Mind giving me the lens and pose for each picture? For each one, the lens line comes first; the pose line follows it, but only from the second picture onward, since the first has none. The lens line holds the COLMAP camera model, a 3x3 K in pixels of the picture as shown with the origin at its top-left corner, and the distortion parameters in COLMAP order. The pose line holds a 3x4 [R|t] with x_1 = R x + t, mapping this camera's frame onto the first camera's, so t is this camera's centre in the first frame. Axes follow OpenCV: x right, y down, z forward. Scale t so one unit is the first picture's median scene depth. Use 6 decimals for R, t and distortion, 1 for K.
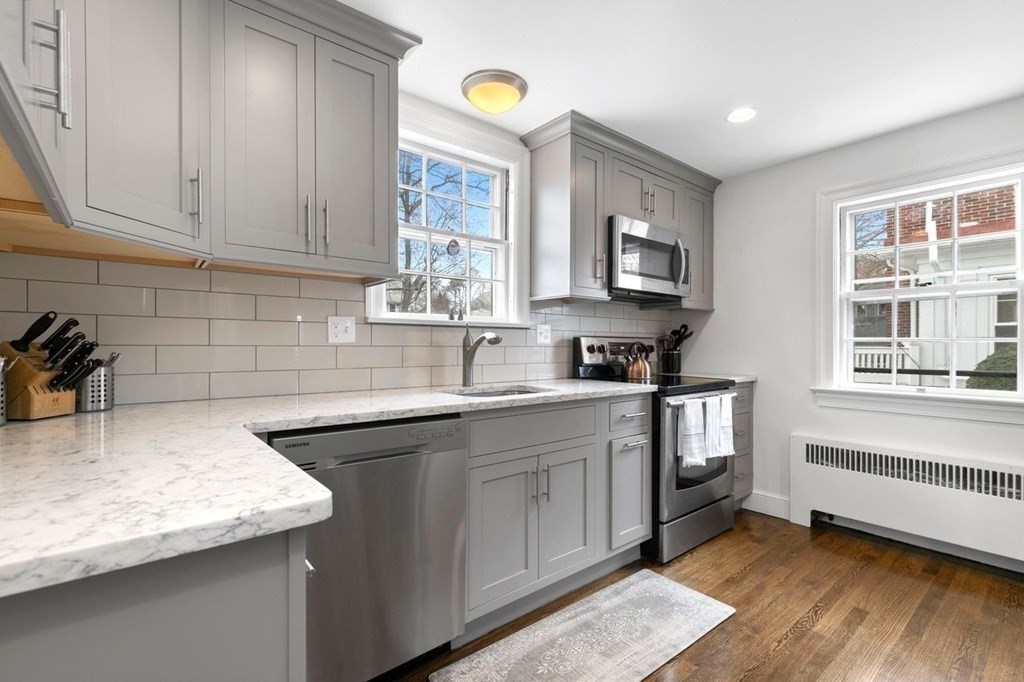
lens RADIAL K [[458.0, 0, 515.0], [0, 458.0, 348.2], [0, 0, 1]] dist [0.002961, 0.000183]
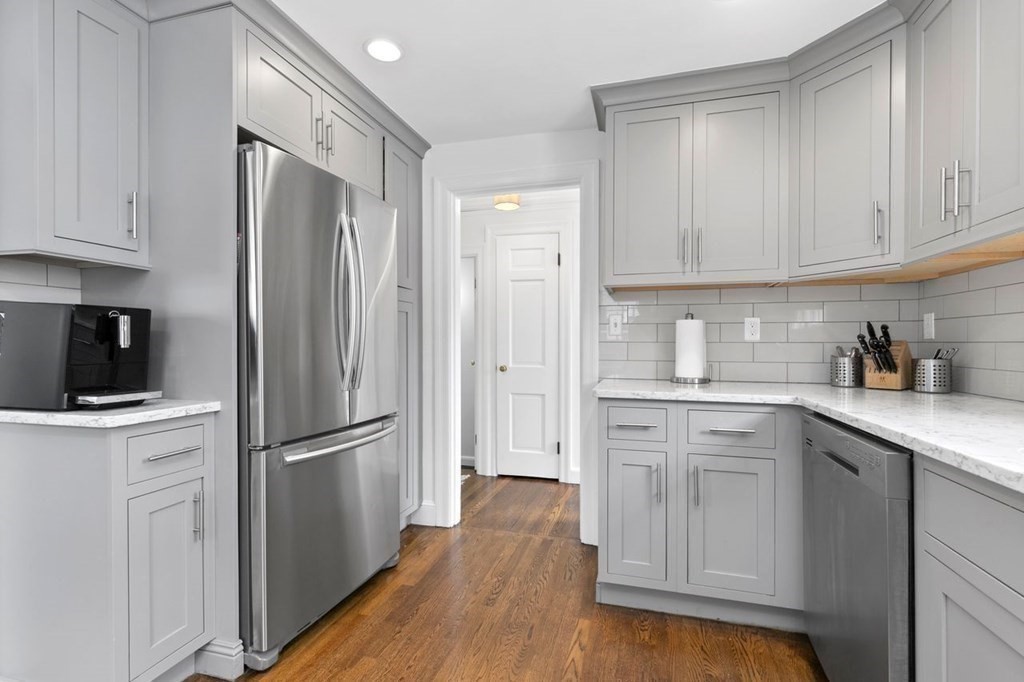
lens RADIAL K [[458.0, 0, 515.0], [0, 458.0, 348.2], [0, 0, 1]] dist [0.002961, 0.000183]
pose [[-0.816227, 0.003541, -0.577721, 0.568978], [-0.004471, 0.999913, 0.012445, 0.000205], [0.577715, 0.012741, -0.816139, 0.993452]]
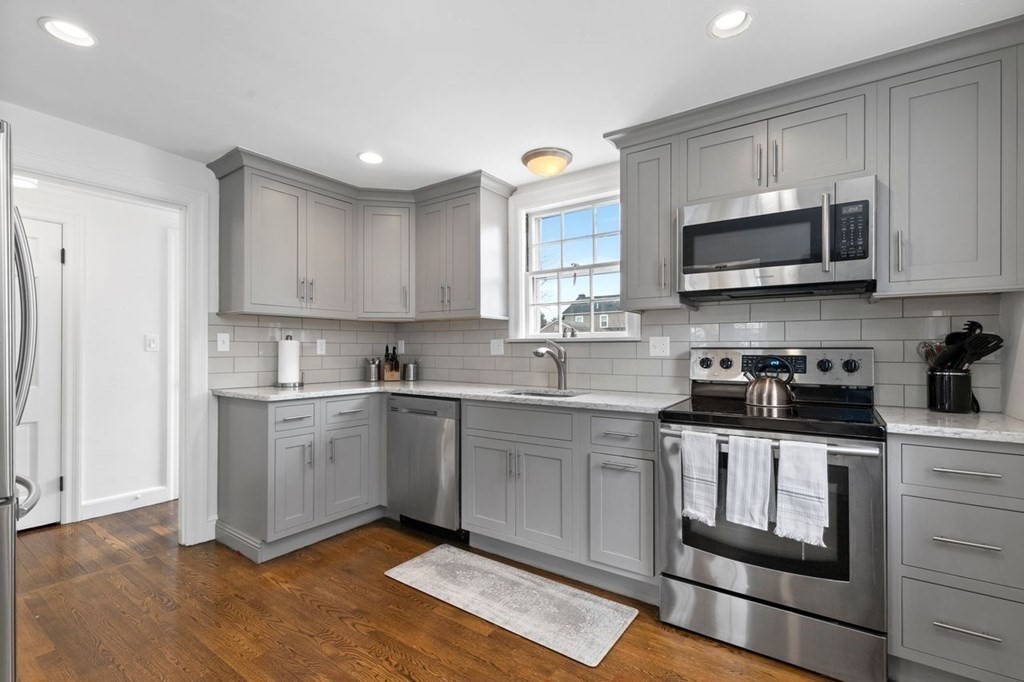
lens RADIAL K [[458.0, 0, 515.0], [0, 458.0, 348.2], [0, 0, 1]] dist [0.002961, 0.000183]
pose [[0.274076, -0.003346, -0.961702, 1.271931], [-0.004921, 0.999976, -0.004882, -0.027974], [0.961695, 0.006071, 0.274053, 0.613532]]
